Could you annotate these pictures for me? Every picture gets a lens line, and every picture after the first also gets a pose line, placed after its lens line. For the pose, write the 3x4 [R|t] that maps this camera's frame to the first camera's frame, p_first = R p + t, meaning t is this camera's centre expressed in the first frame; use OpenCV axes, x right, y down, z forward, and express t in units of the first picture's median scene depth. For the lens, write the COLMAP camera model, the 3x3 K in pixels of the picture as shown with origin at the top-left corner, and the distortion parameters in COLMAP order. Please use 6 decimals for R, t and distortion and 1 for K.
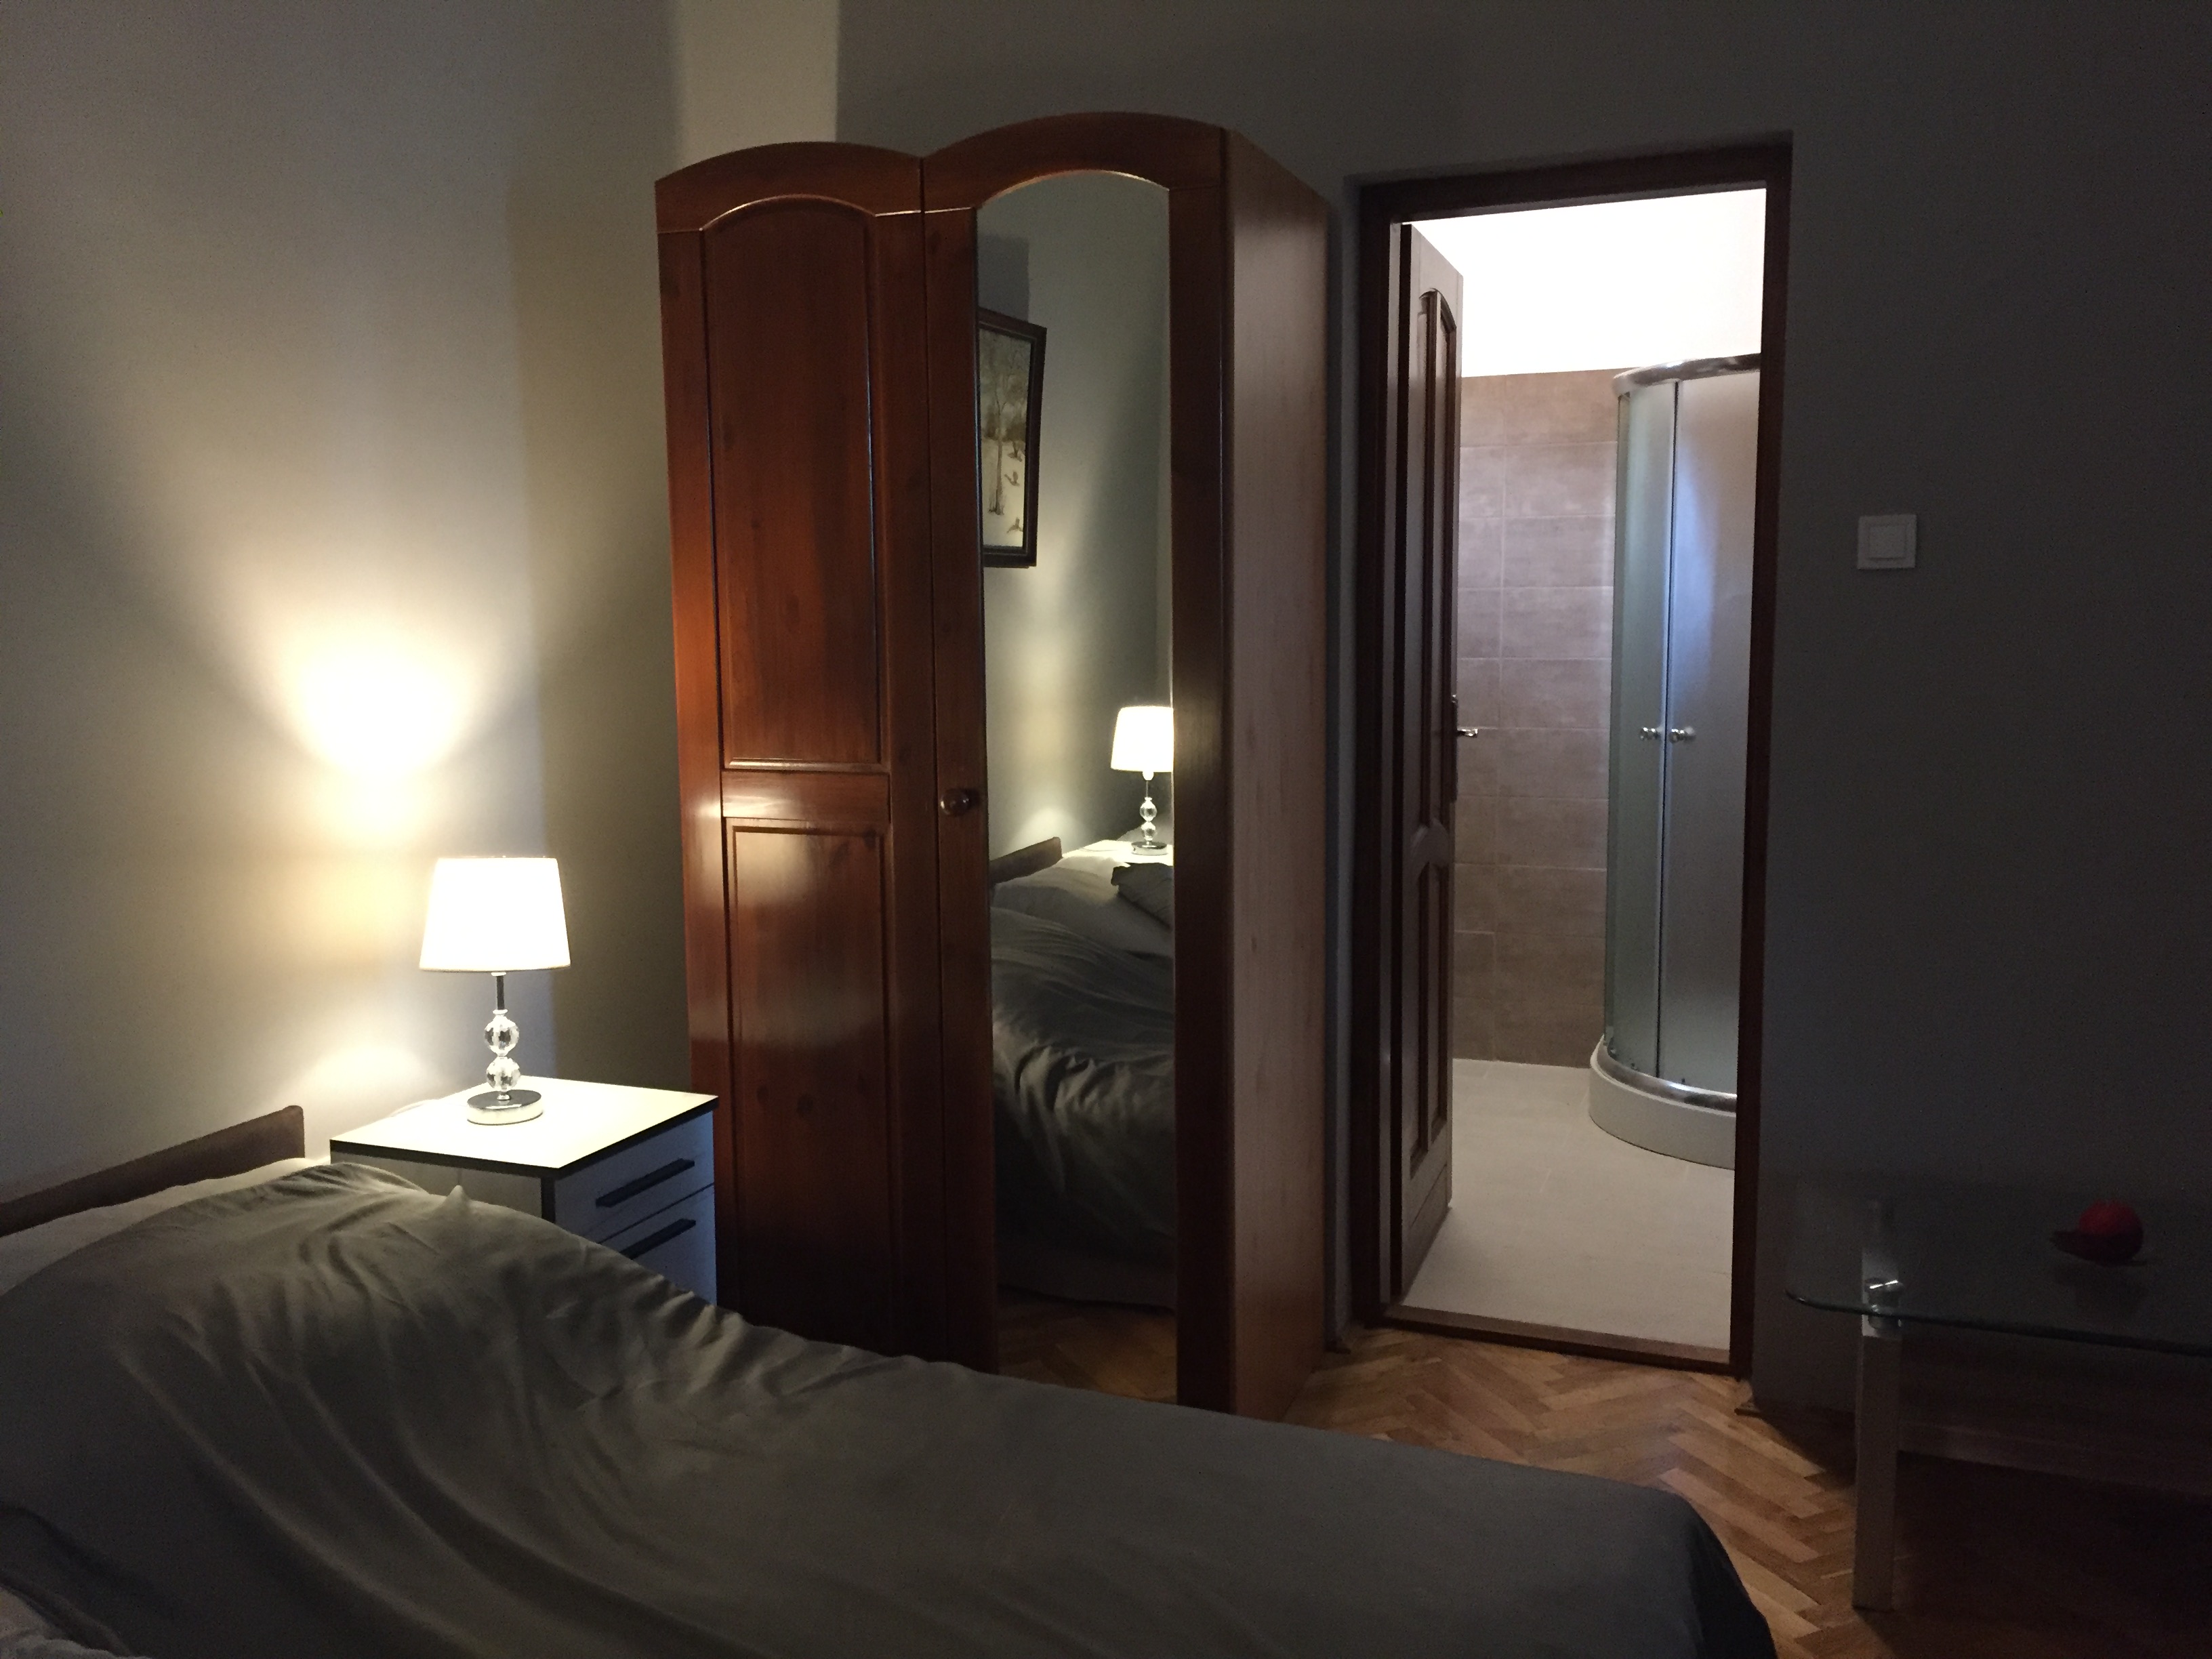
lens RADIAL K [[1907.9, 0, 1108.2], [0, 1907.9, 816.5], [0, 0, 1]] dist [0.093489, -0.117843]
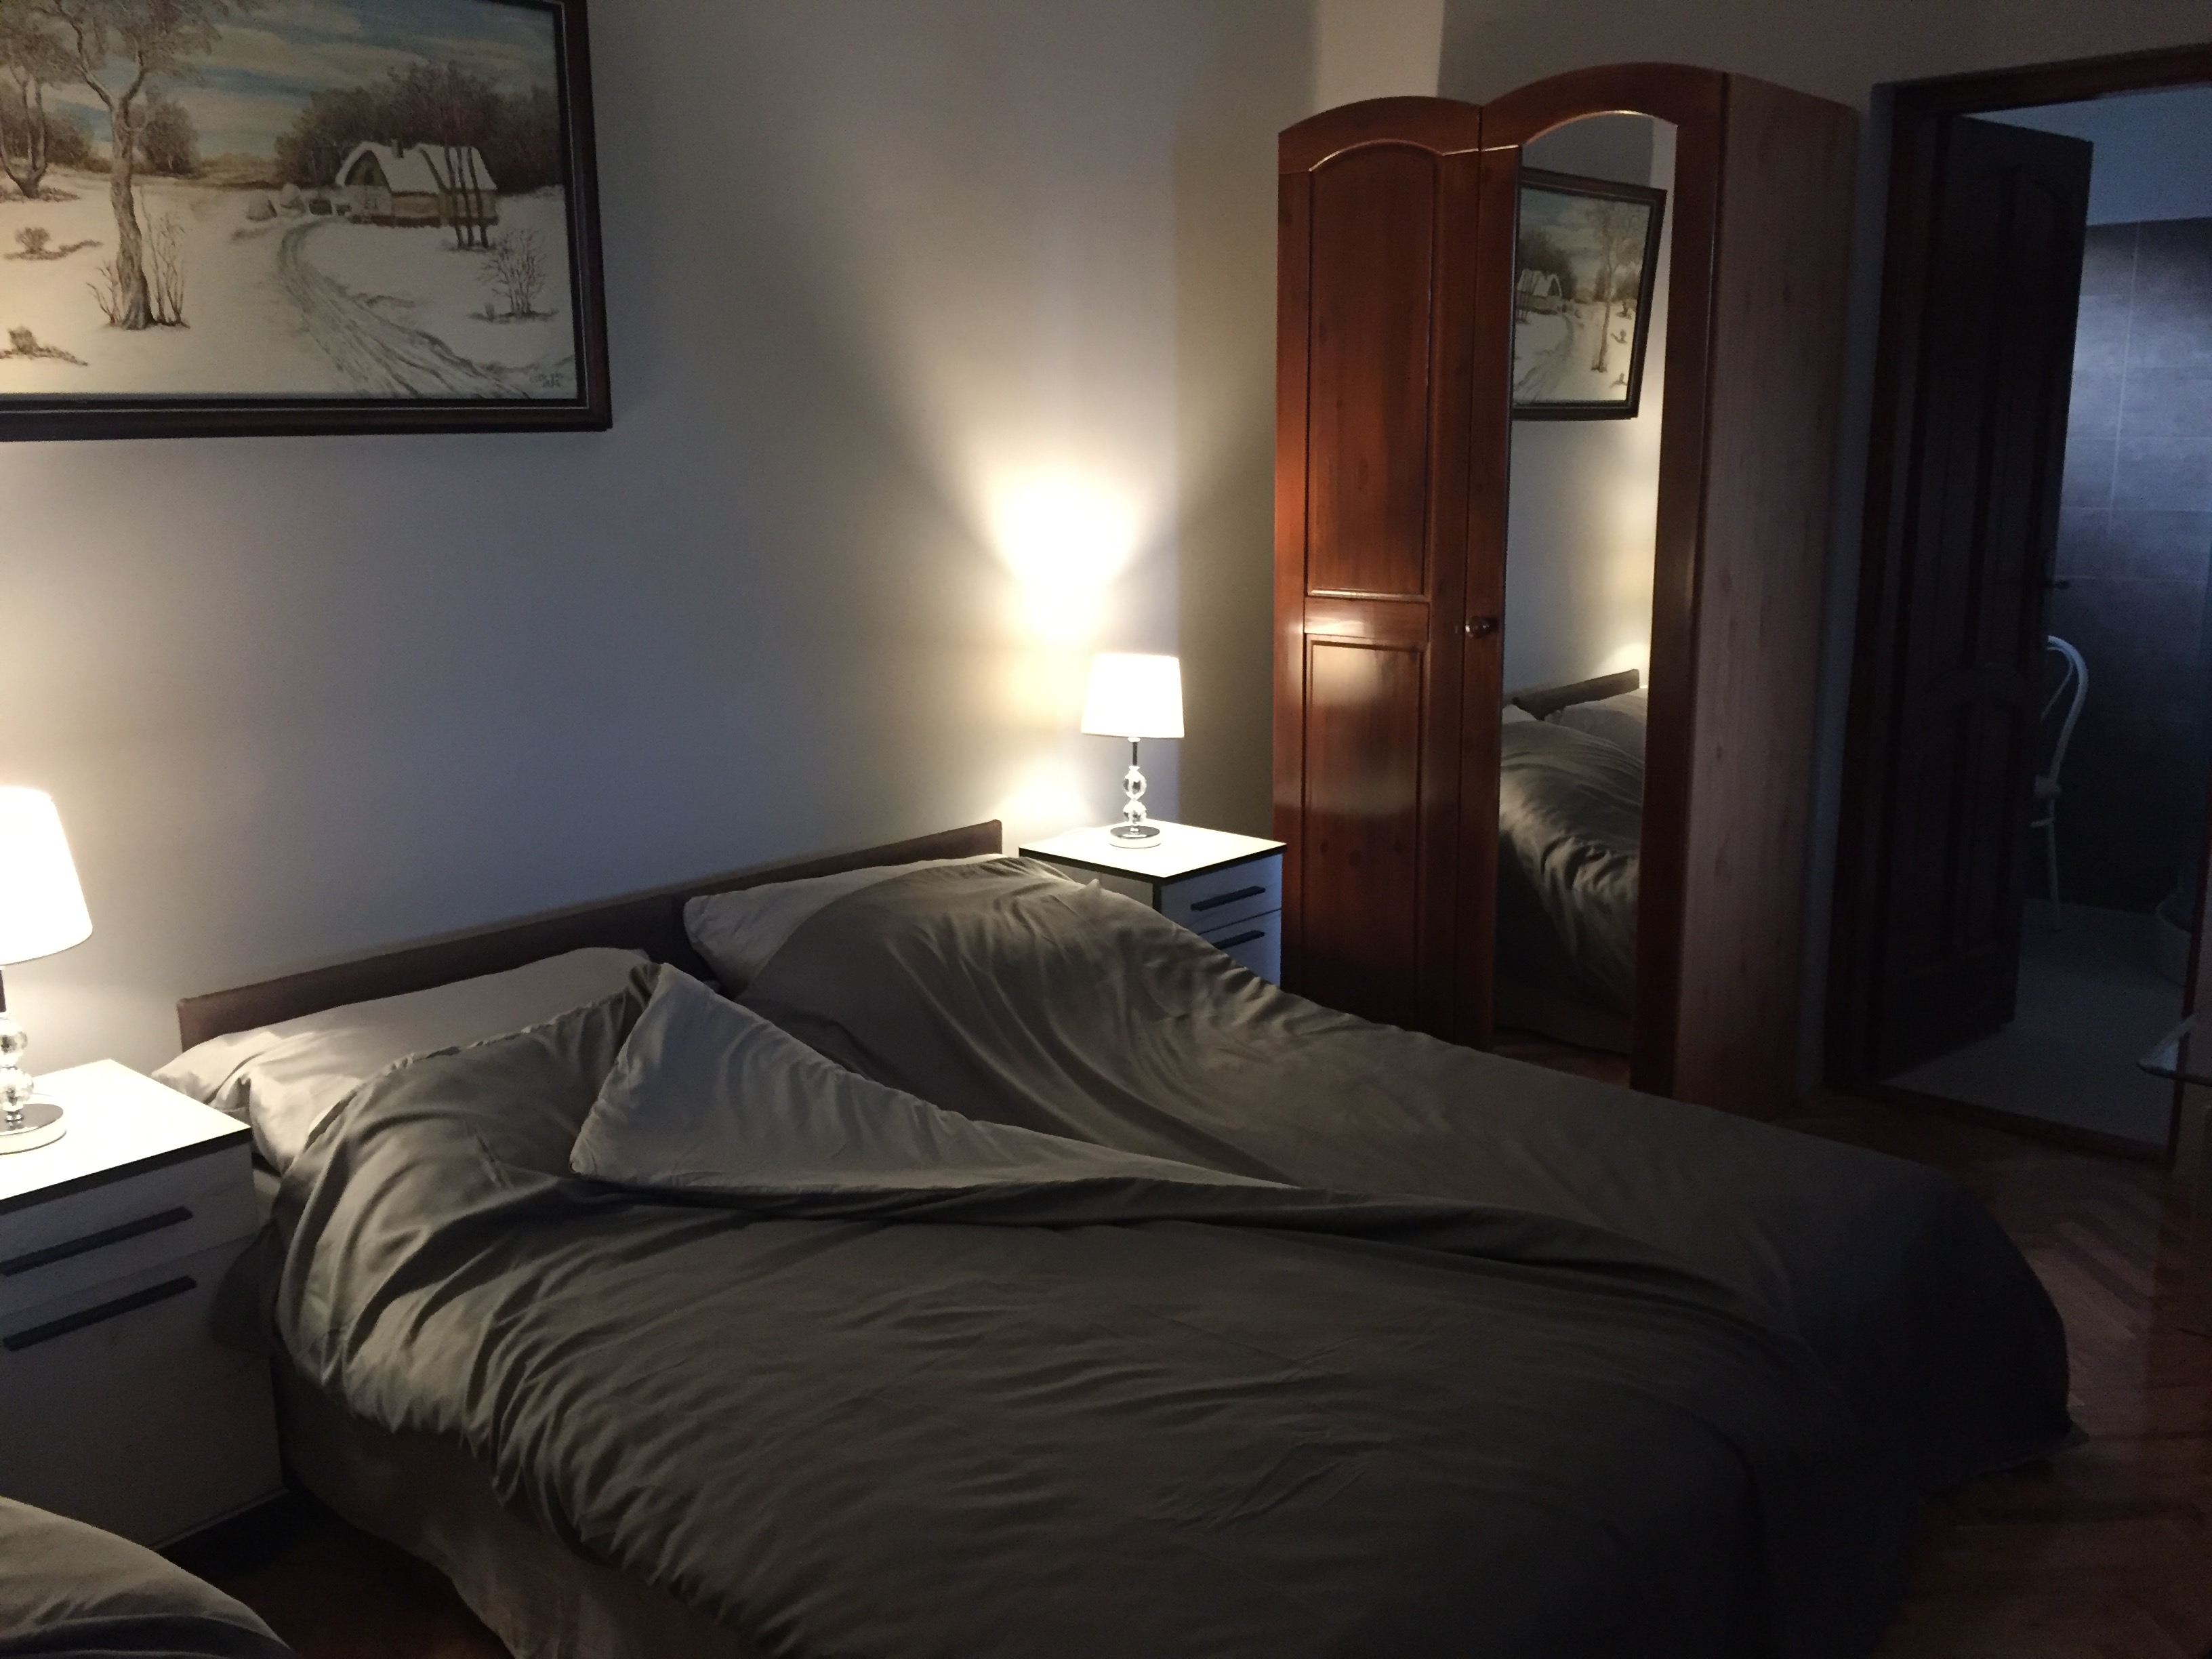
lens RADIAL K [[1907.9, 0, 1108.2], [0, 1907.9, 816.5], [0, 0, 1]] dist [0.093489, -0.117843]
pose [[0.936952, 0.071752, -0.342012, 0.134513], [-0.041591, 0.994634, 0.094730, 0.007351], [0.346974, -0.074533, 0.934908, -0.282475]]
